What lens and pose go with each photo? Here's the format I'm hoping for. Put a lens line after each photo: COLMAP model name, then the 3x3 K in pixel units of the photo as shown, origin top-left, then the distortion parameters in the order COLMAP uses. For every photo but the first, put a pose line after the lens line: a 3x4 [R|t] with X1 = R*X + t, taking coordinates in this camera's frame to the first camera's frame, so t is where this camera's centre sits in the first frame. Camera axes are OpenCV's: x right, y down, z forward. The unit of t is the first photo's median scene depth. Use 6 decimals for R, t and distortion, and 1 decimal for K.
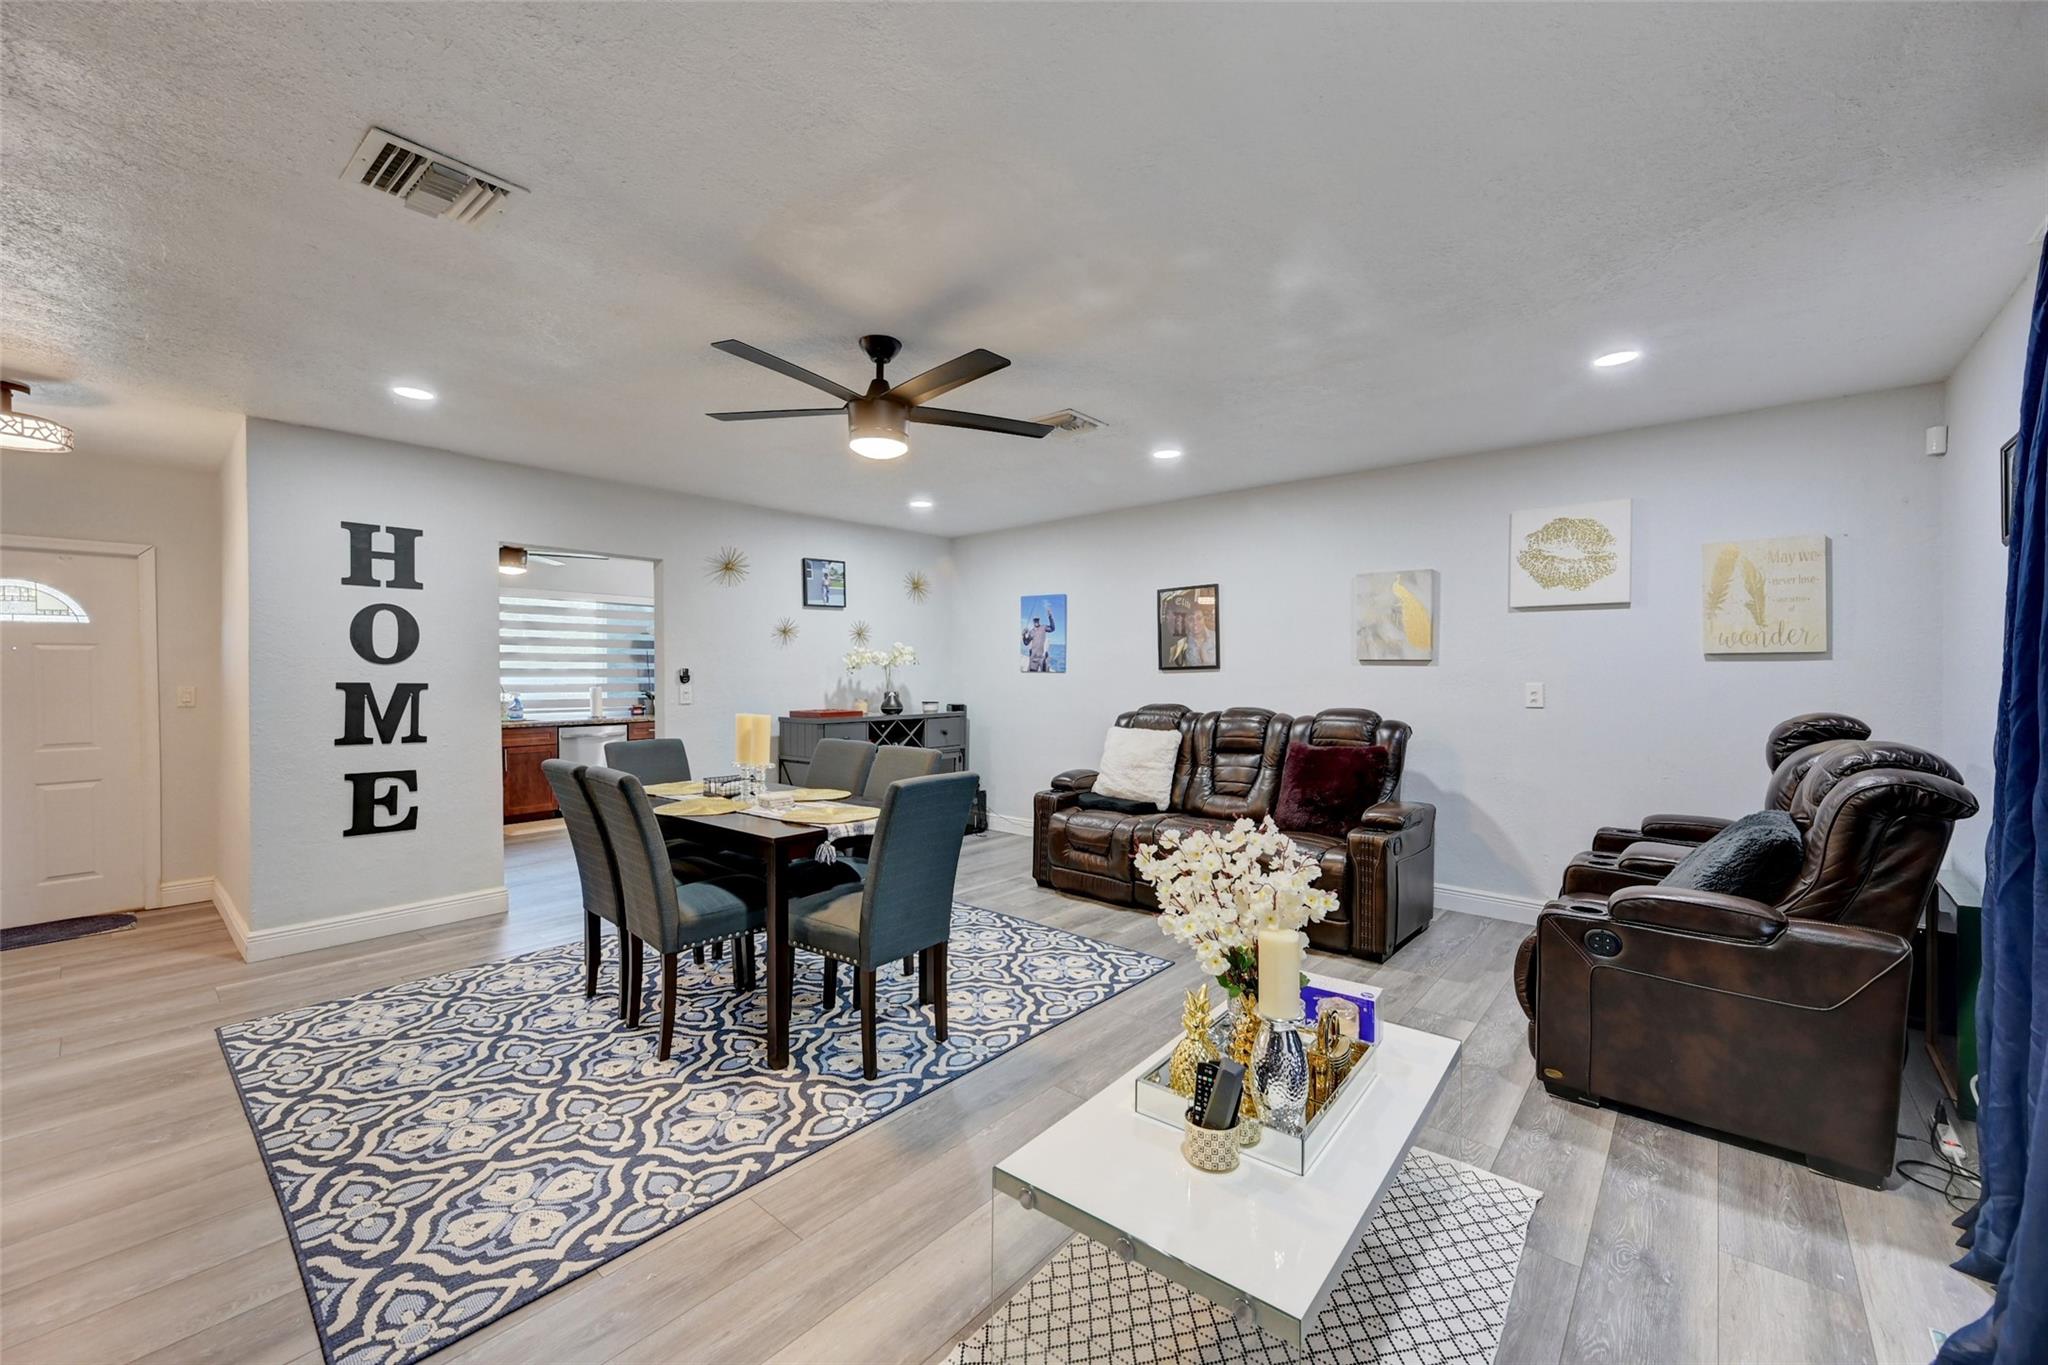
lens RADIAL K [[806.1, 0, 1059.2], [0, 806.1, 717.5], [0, 0, 1]] dist [-0.000102, -0.000581]
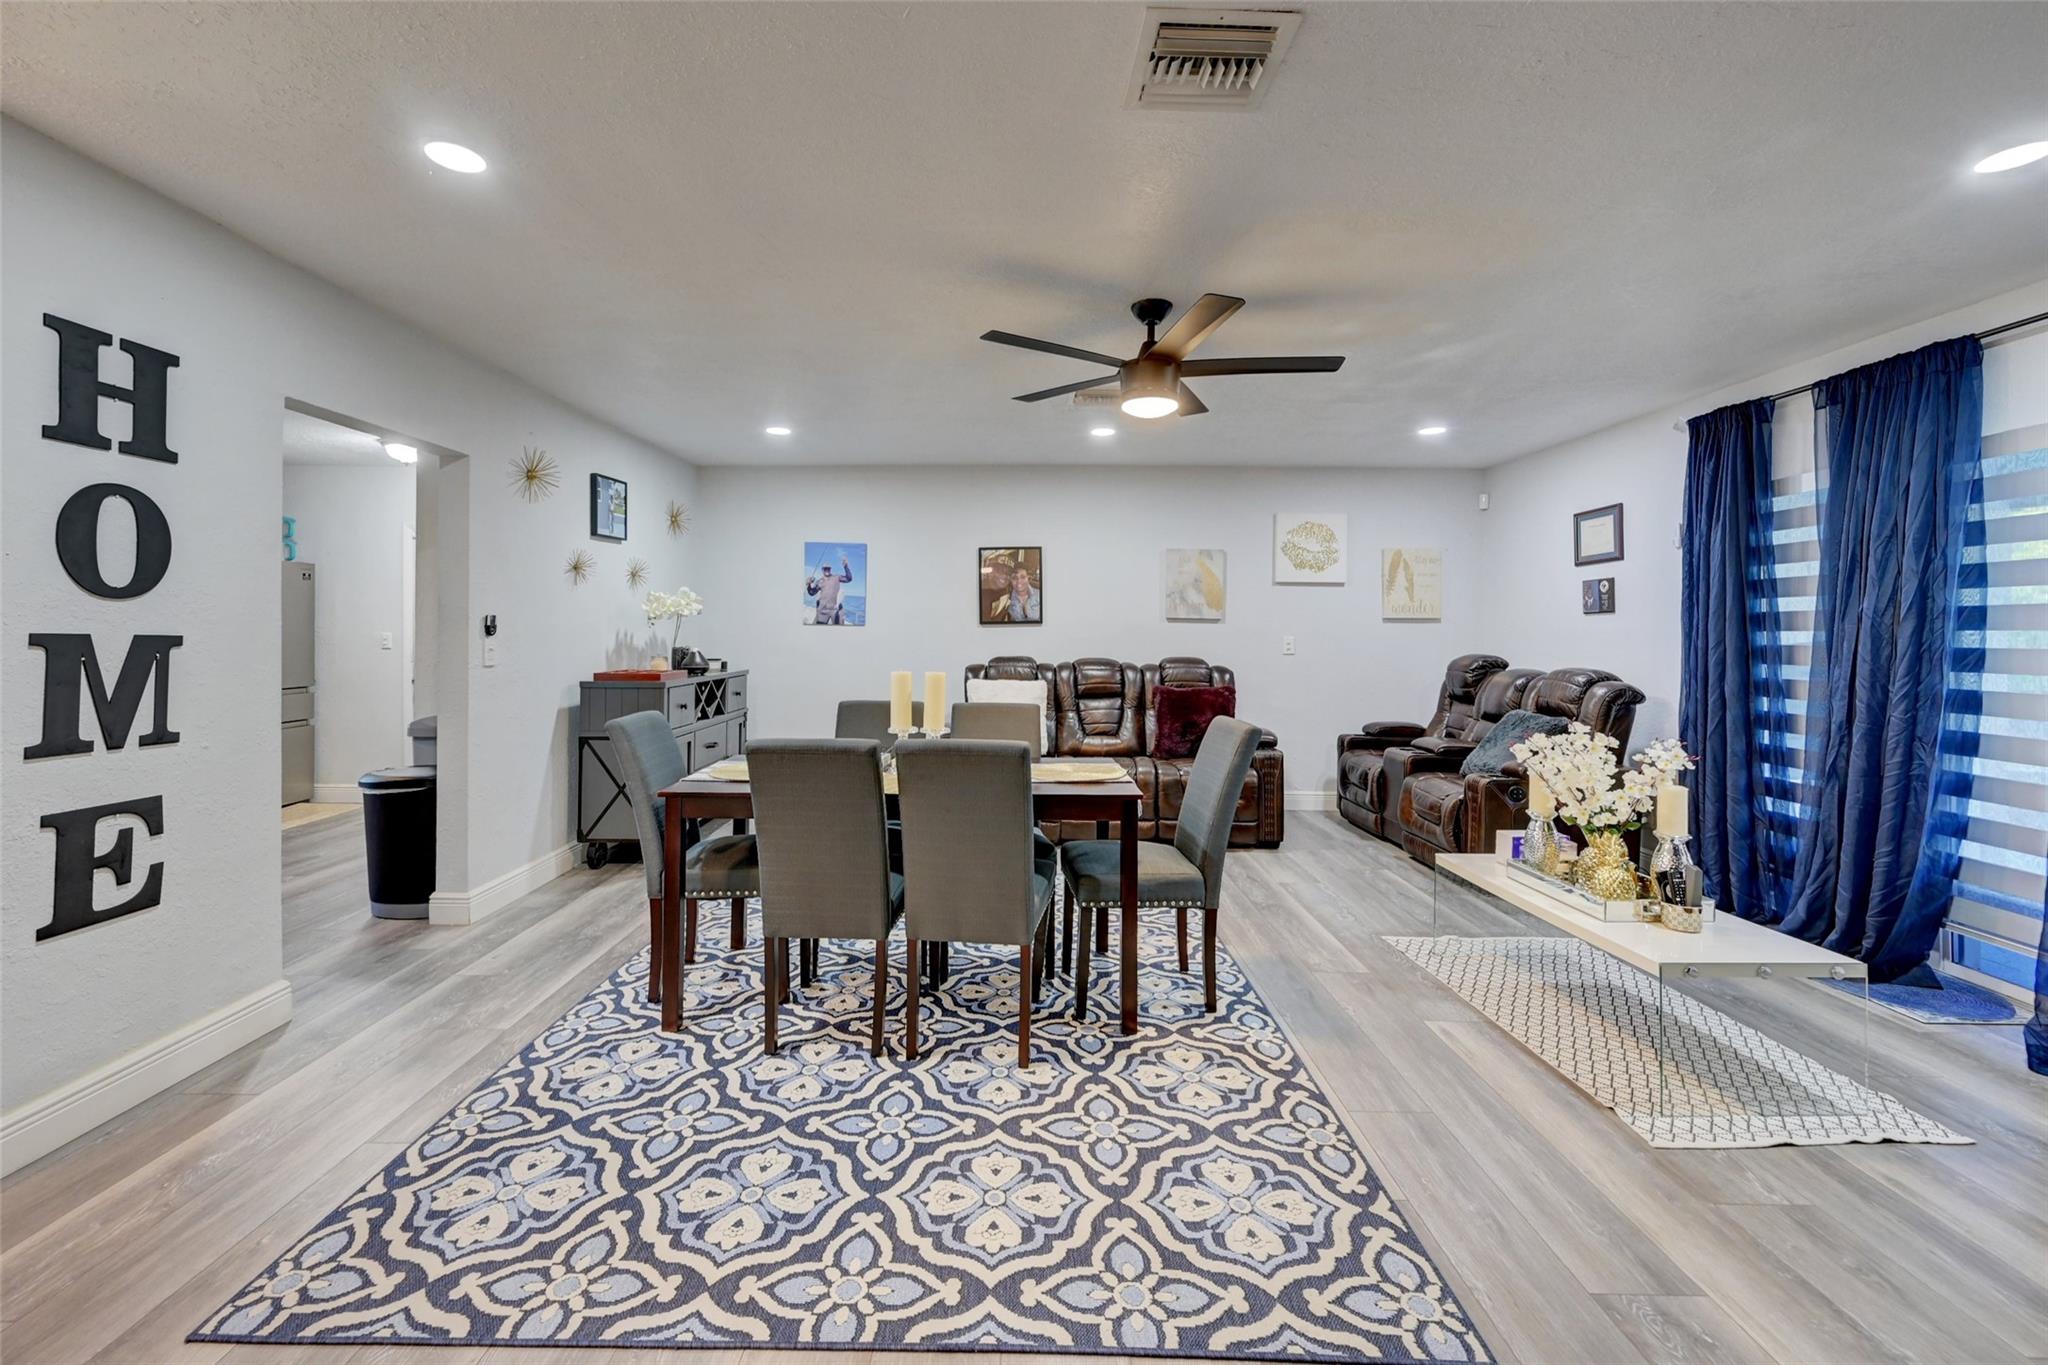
lens RADIAL K [[806.1, 0, 1011.1], [0, 806.1, 672.2], [0, 0, 1]] dist [-0.000102, -0.000581]
pose [[0.775925, -0.026889, 0.630252, -0.711591], [0.026581, 0.999597, 0.009921, -0.008137], [-0.630265, 0.009055, 0.776327, 0.223095]]
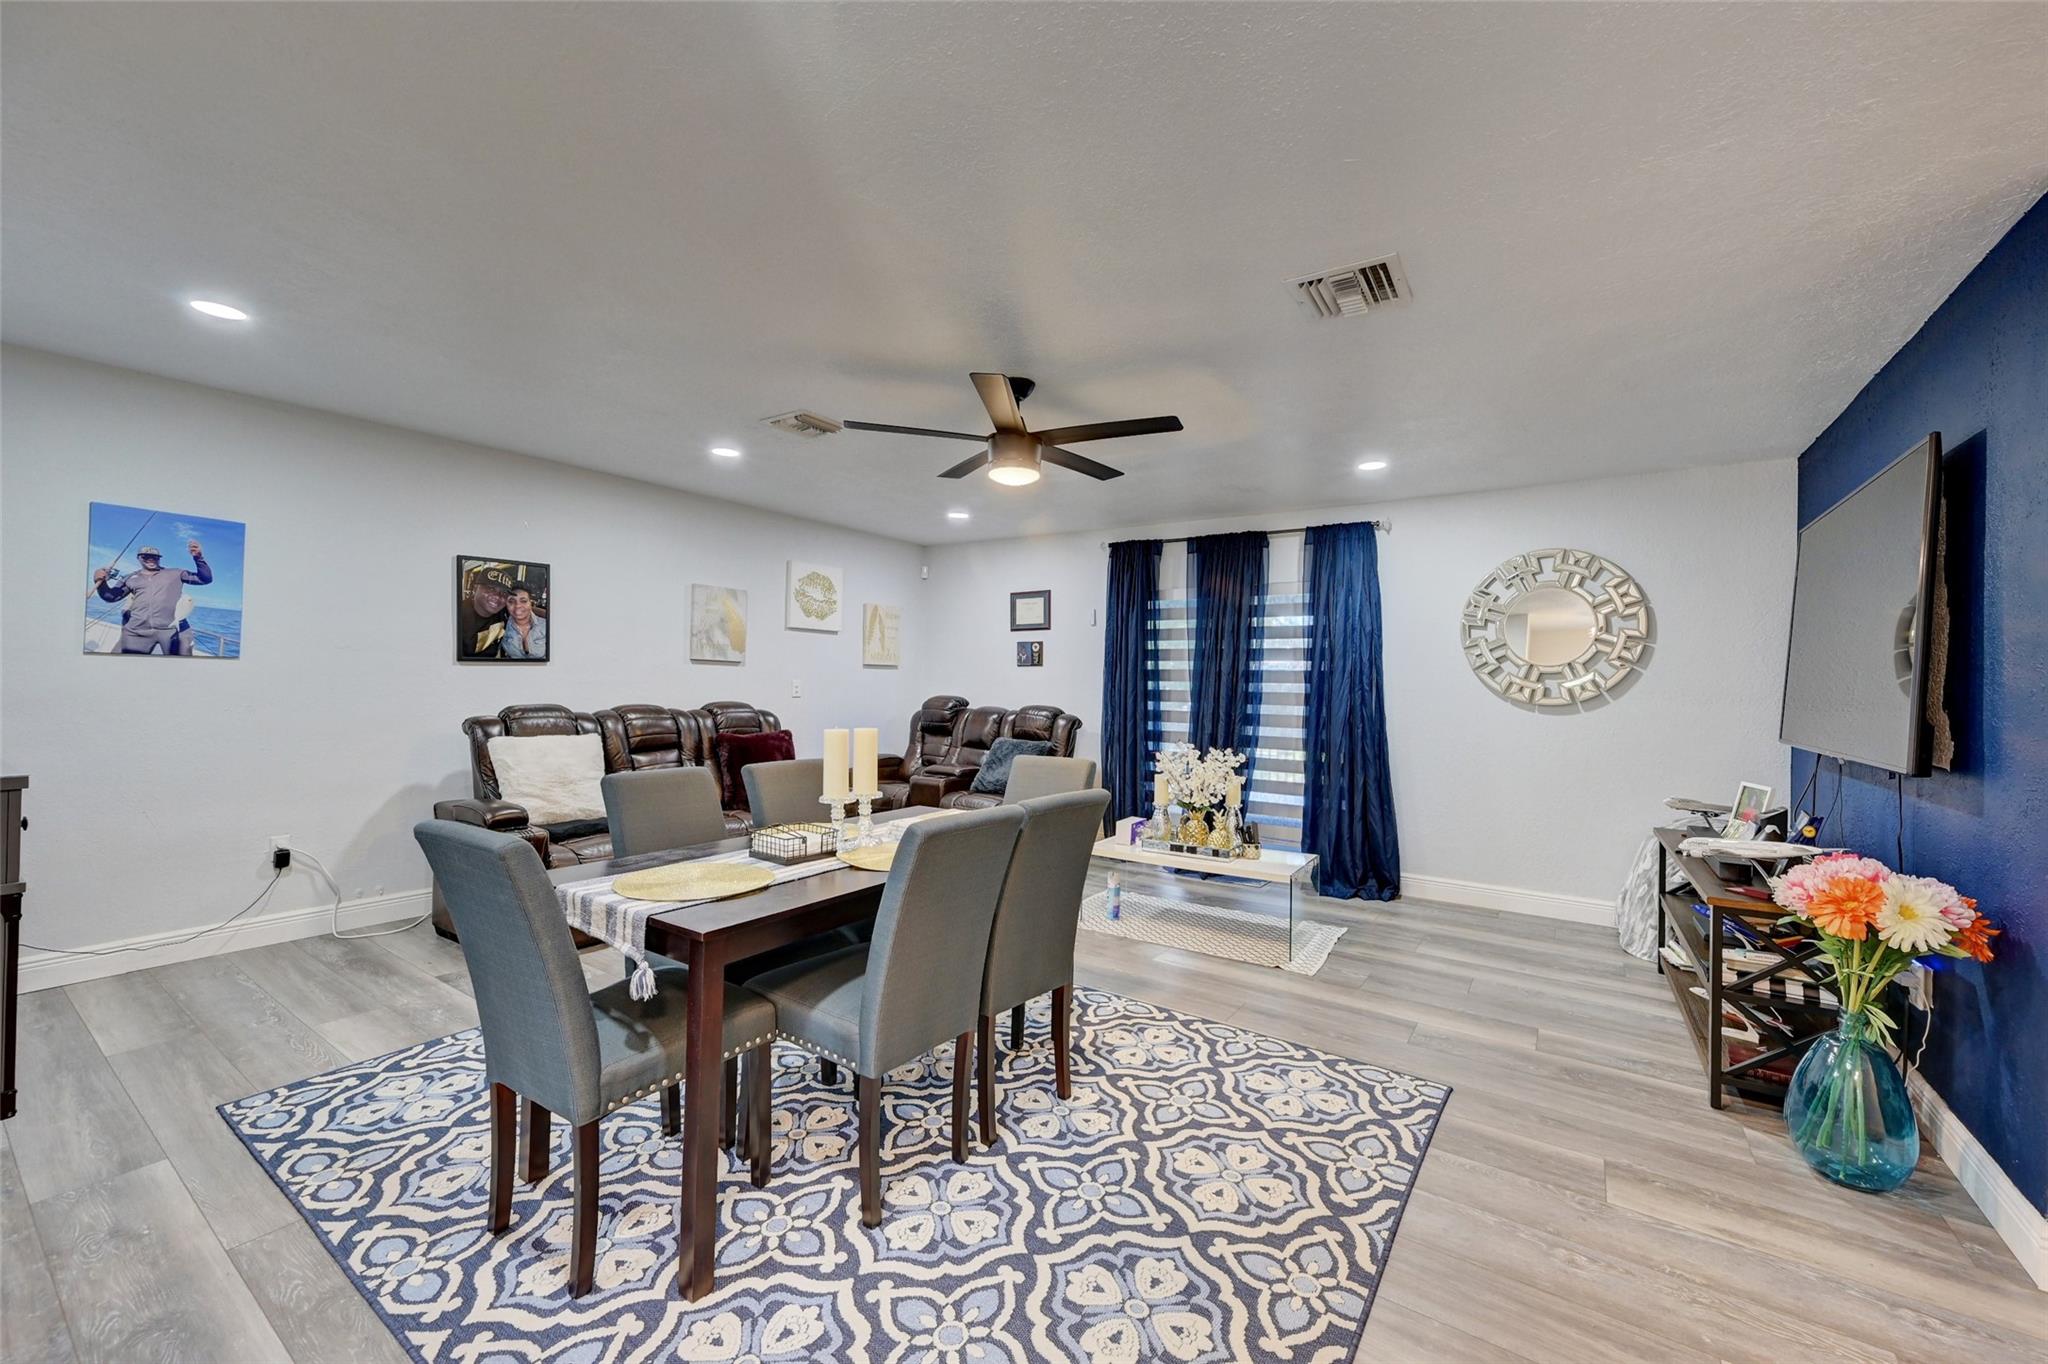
lens RADIAL K [[806.1, 0, 1026.8], [0, 806.1, 679.1], [0, 0, 1]] dist [-0.000102, -0.000581]
pose [[-0.091816, 0.003356, 0.995770, -0.947390], [0.035675, 0.999363, -0.000079, -0.031994], [-0.995137, 0.035517, -0.091877, 0.756188]]
